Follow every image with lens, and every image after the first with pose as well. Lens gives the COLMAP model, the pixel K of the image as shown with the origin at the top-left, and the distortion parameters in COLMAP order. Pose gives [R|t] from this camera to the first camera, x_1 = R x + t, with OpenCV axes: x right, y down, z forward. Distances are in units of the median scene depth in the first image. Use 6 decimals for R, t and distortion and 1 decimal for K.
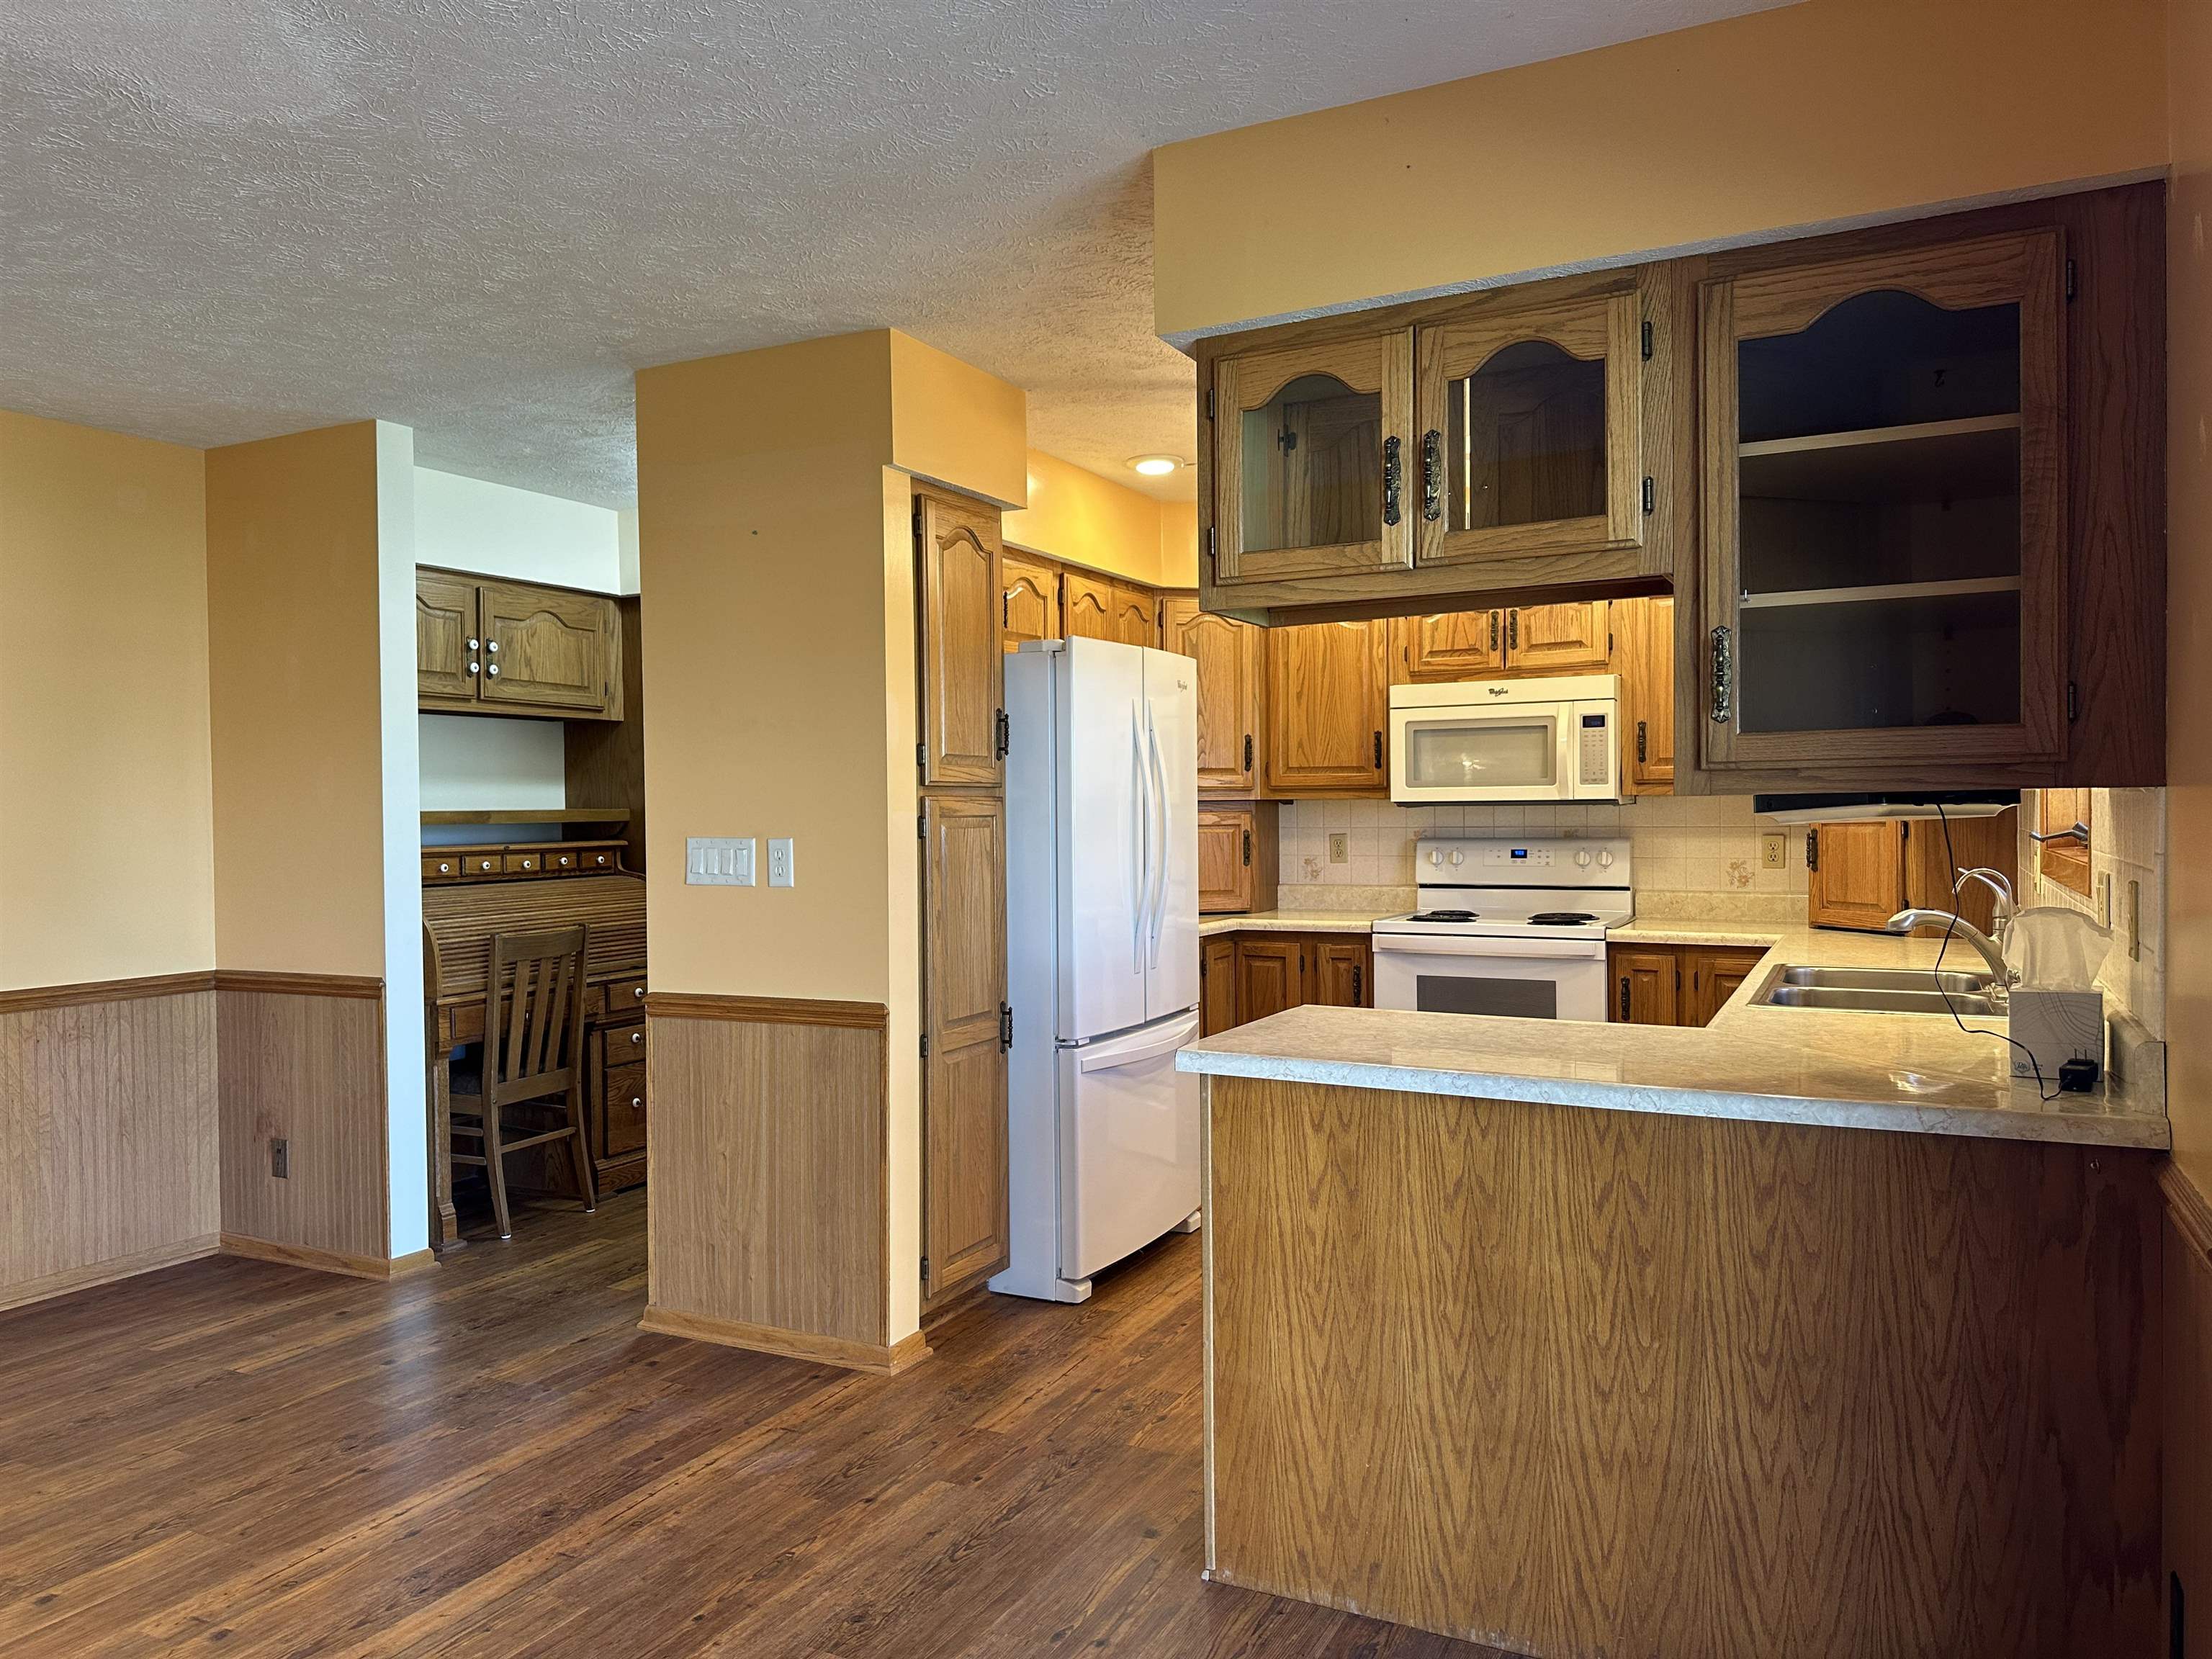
lens RADIAL K [[1562.8, 0, 1100.7], [0, 1562.8, 834.6], [0, 0, 1]] dist [0.056145, -0.058951]
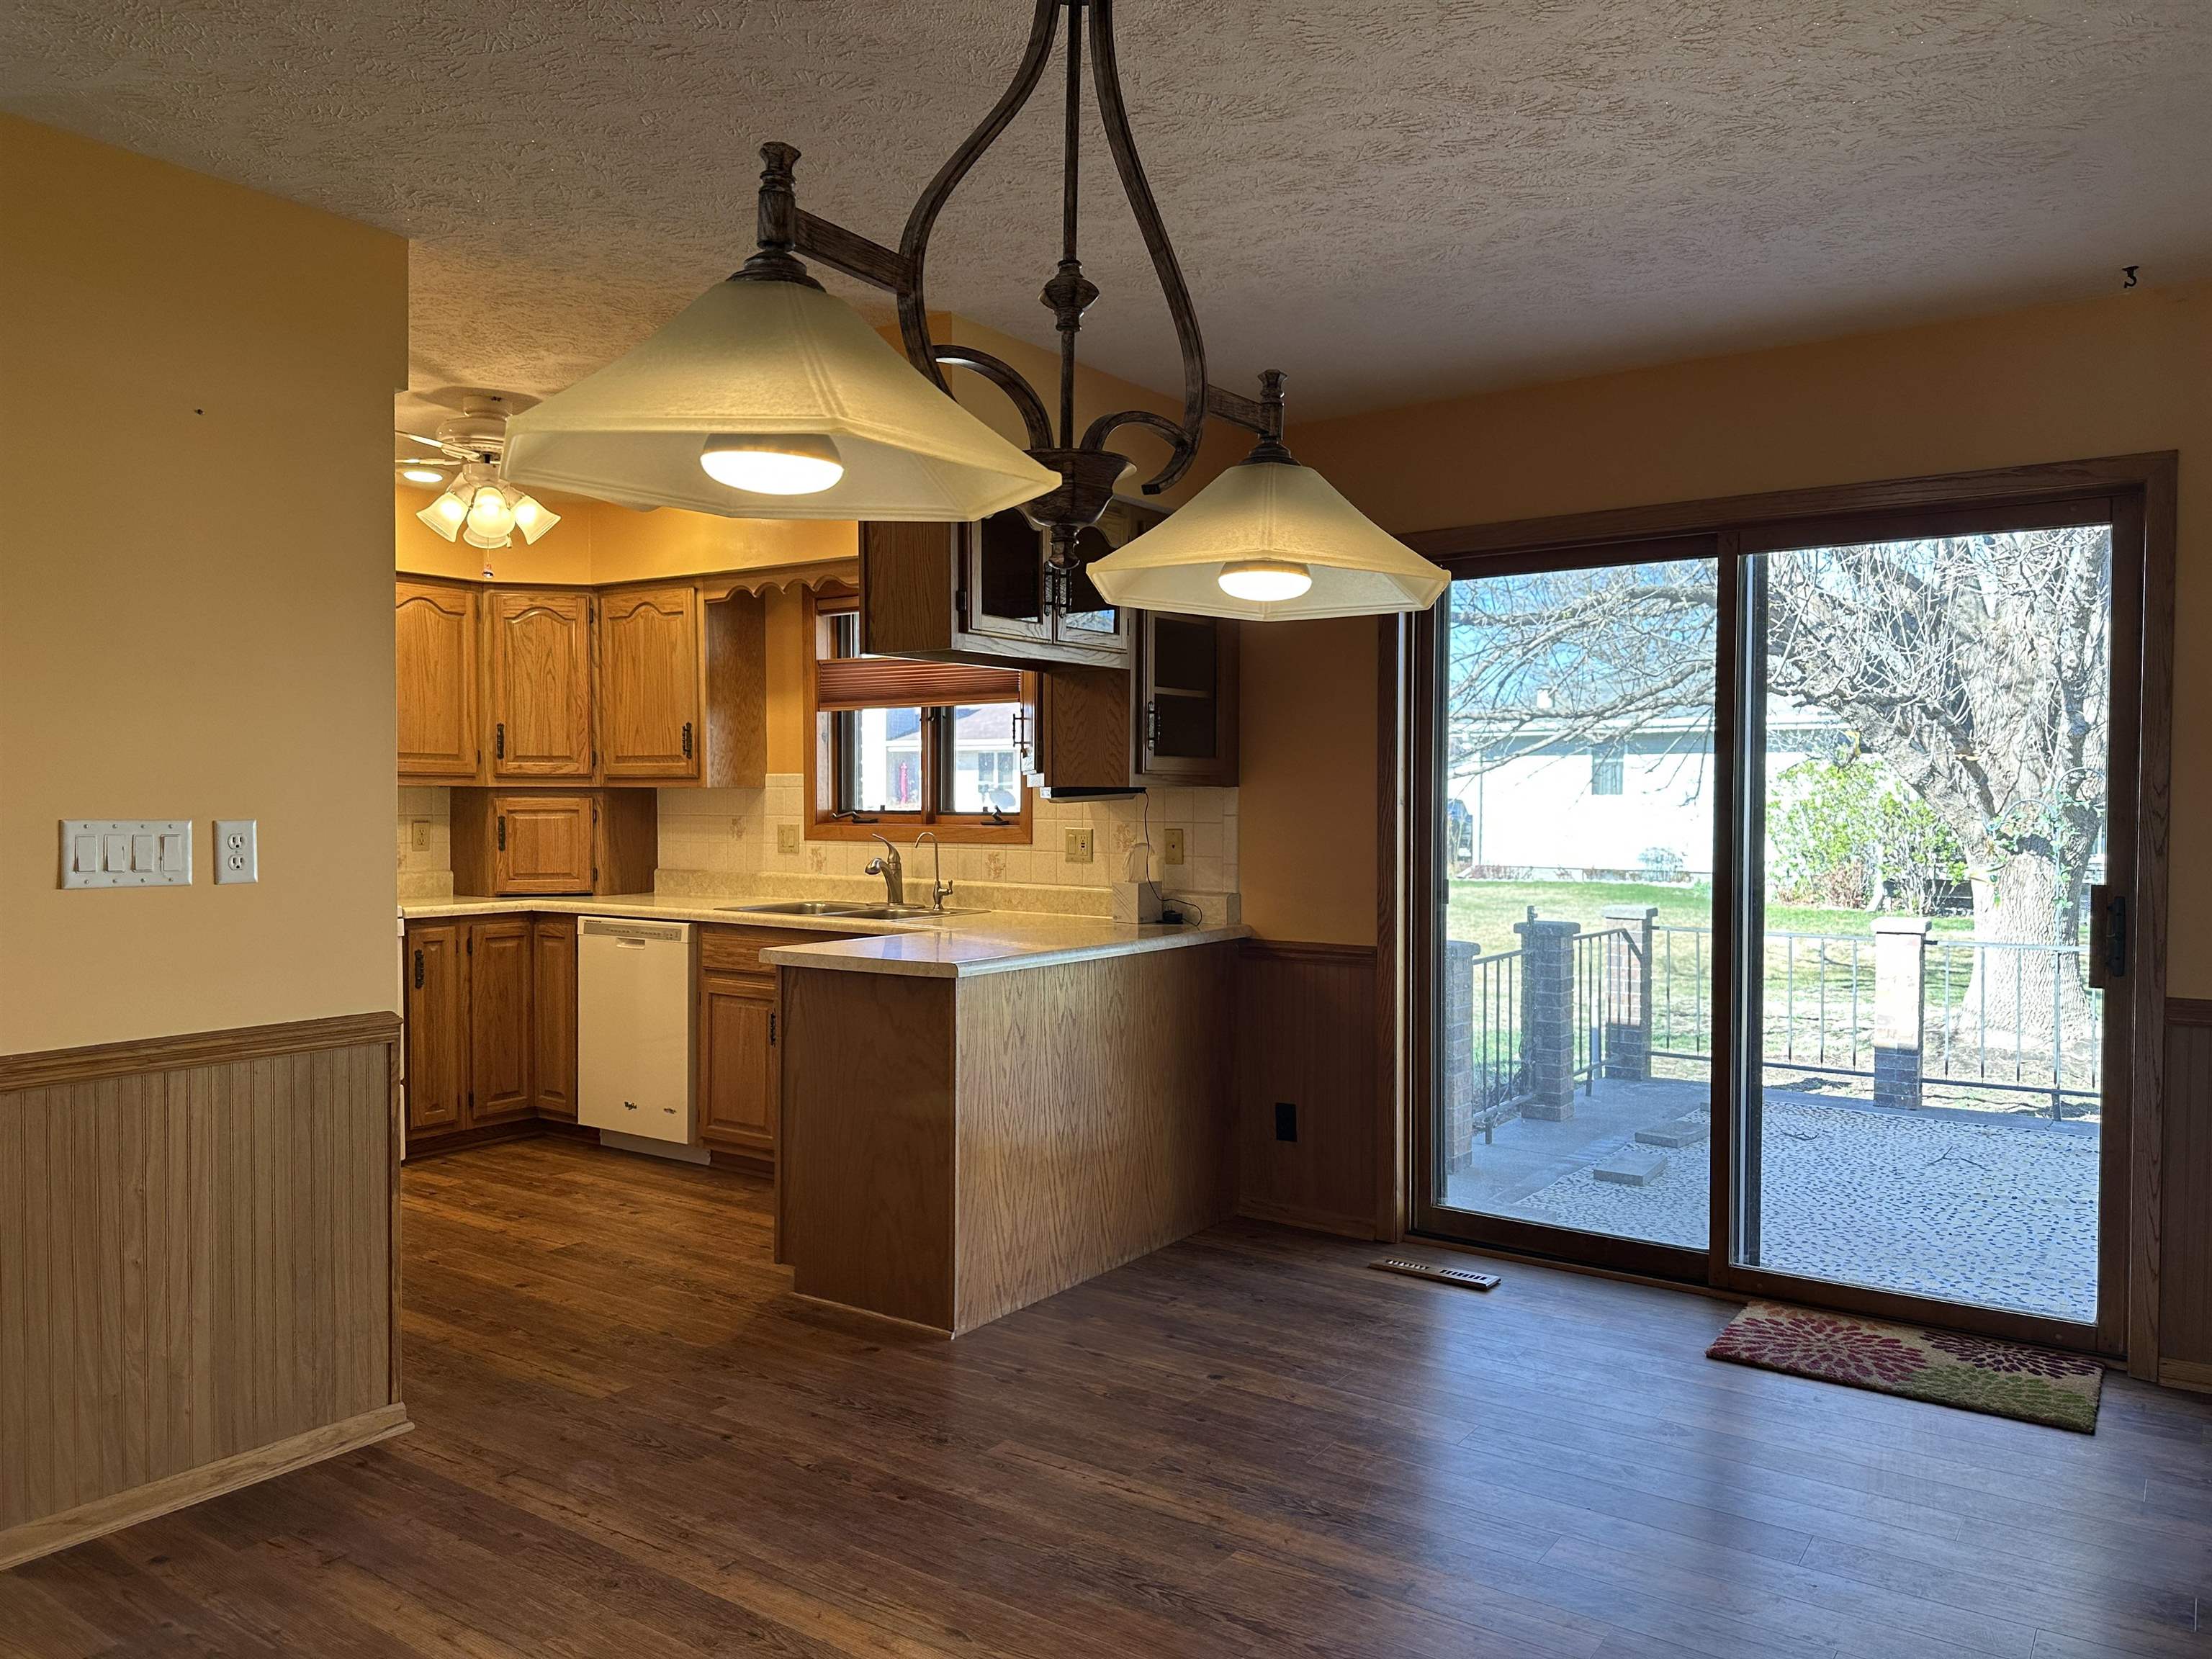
lens RADIAL K [[1562.8, 0, 1097.3], [0, 1562.8, 821.6], [0, 0, 1]] dist [0.056145, -0.058951]
pose [[0.144848, -0.002878, 0.989450, -0.986457], [0.015090, 0.999886, 0.000699, 0.009307], [-0.989339, 0.014830, 0.144875, 0.504298]]
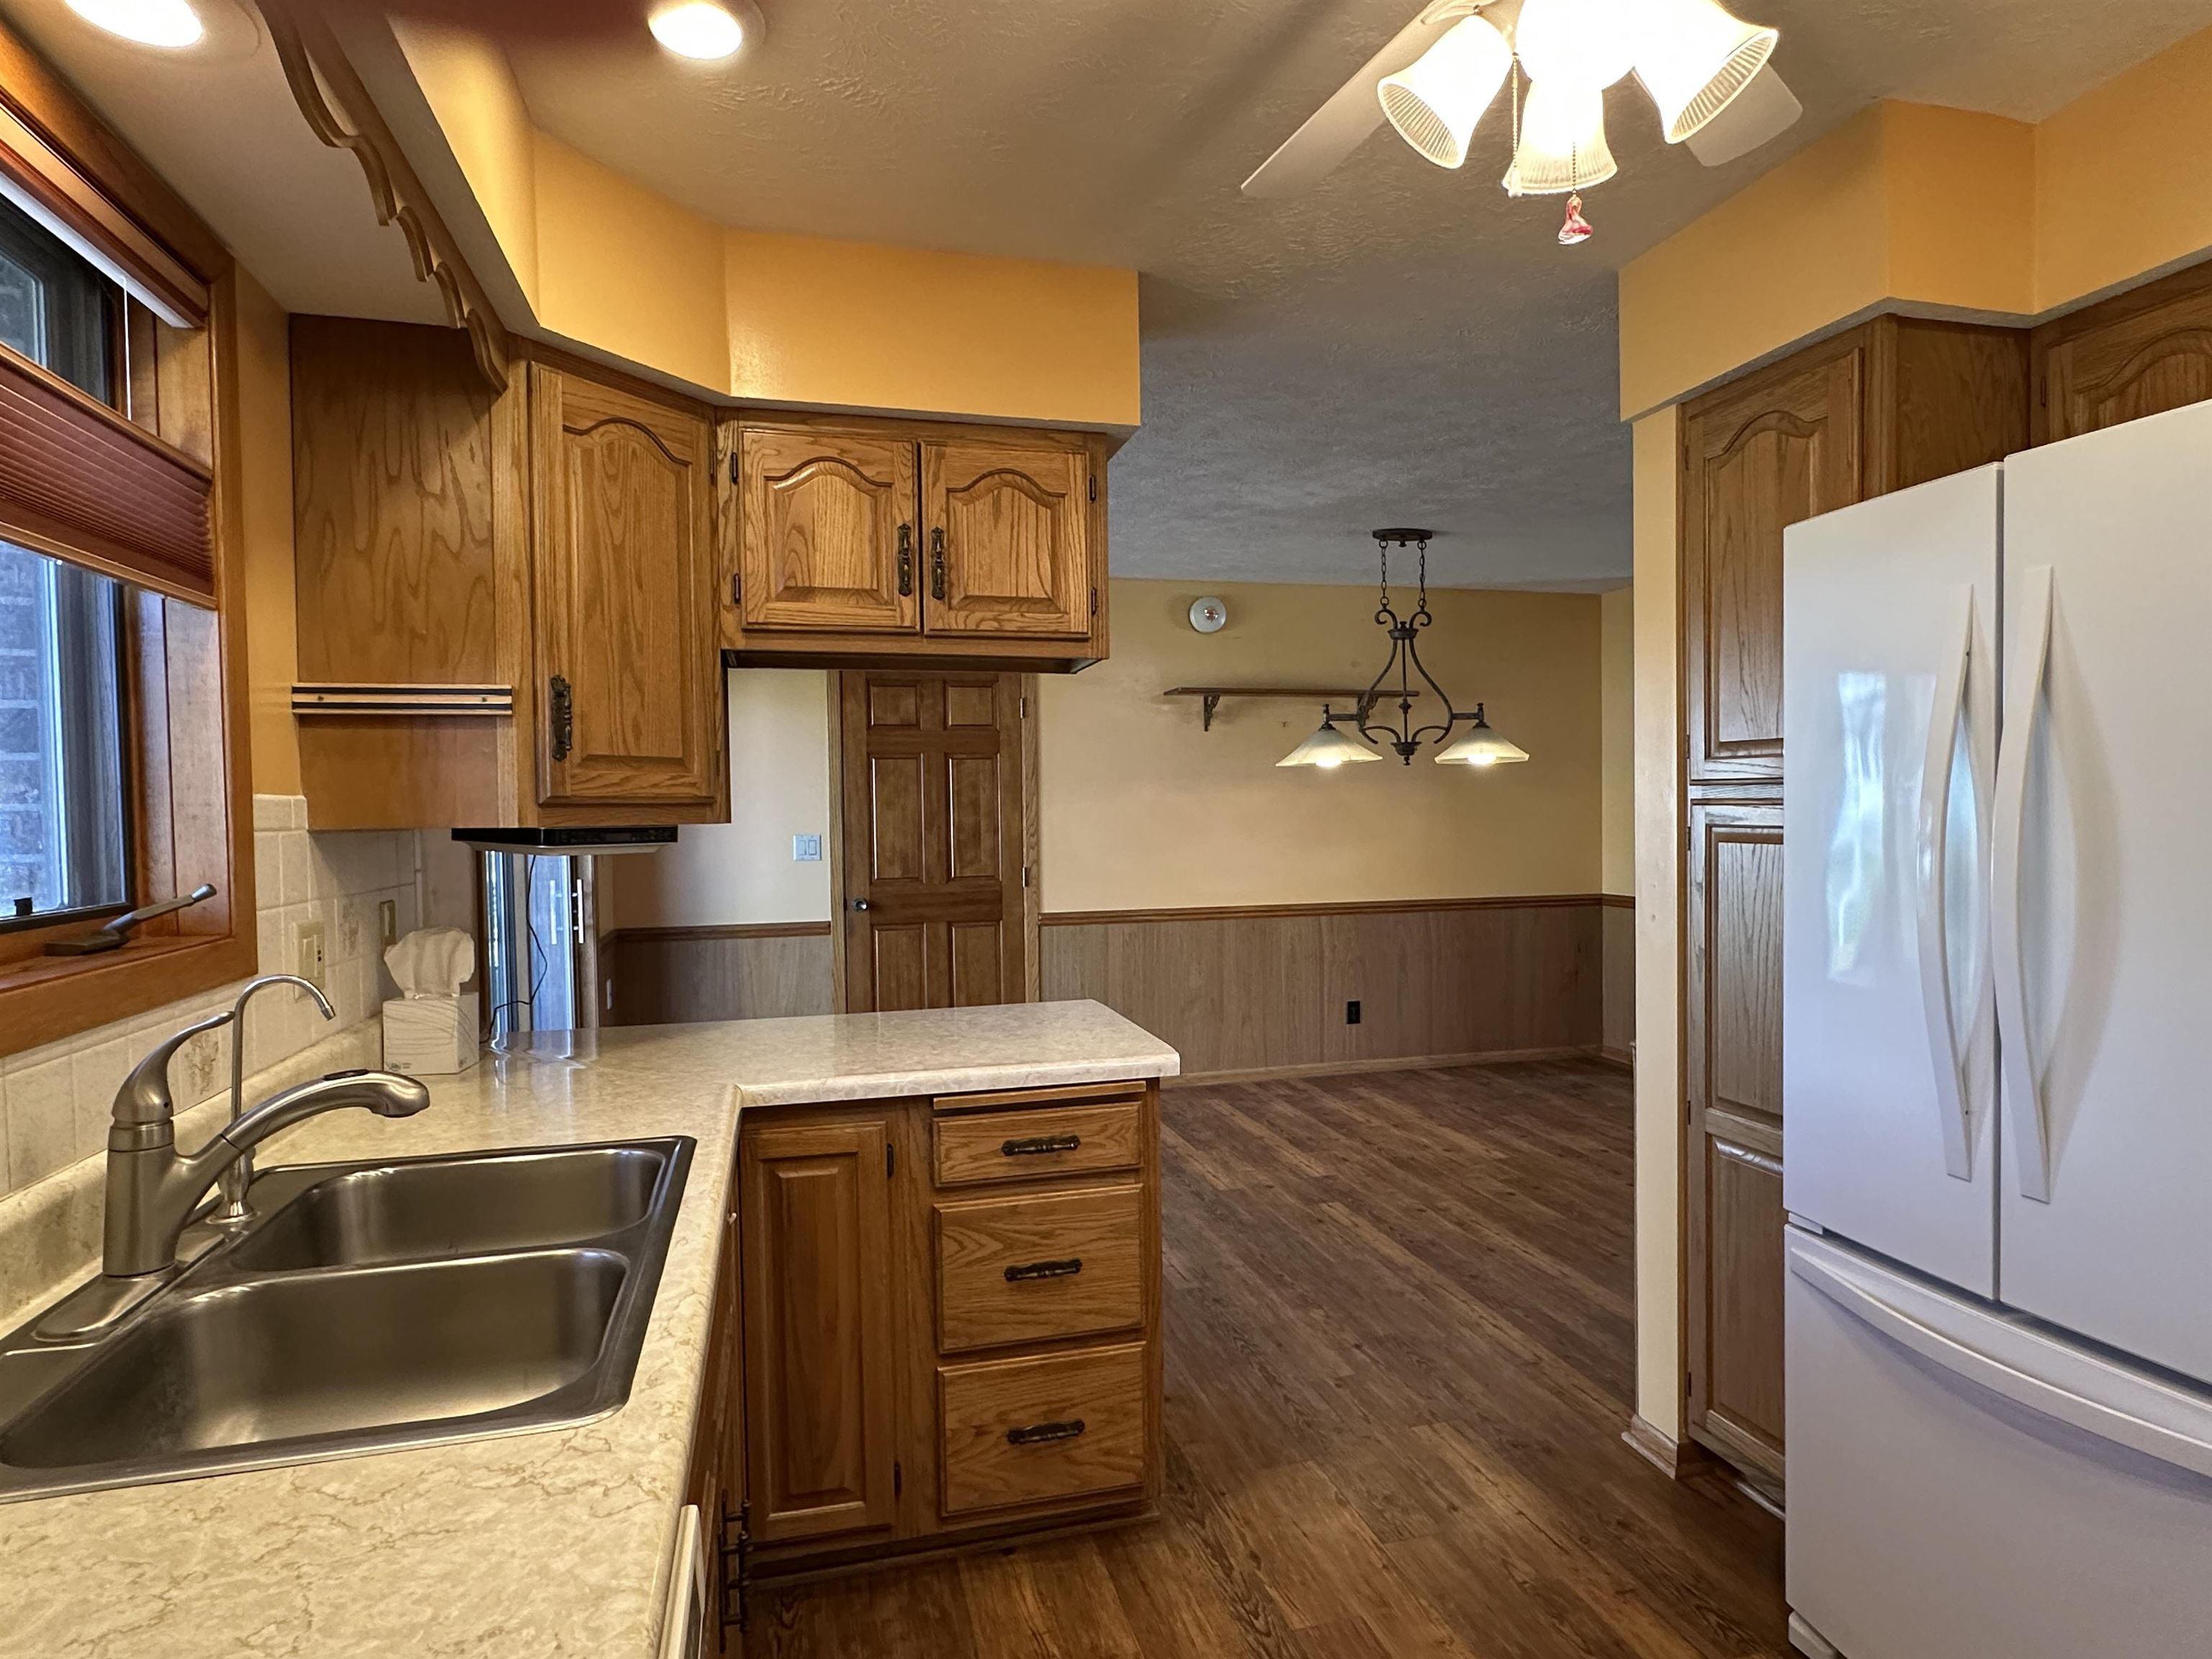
lens RADIAL K [[1202.1, 0, 1097.8], [0, 1202.1, 842.6], [0, 0, 1]] dist [0.002390, 0.000518]
pose [[-0.749551, 0.041845, -0.660623, 0.556660], [0.012525, 0.998718, 0.049050, -0.039098], [0.661828, 0.028491, -0.749114, 1.353513]]
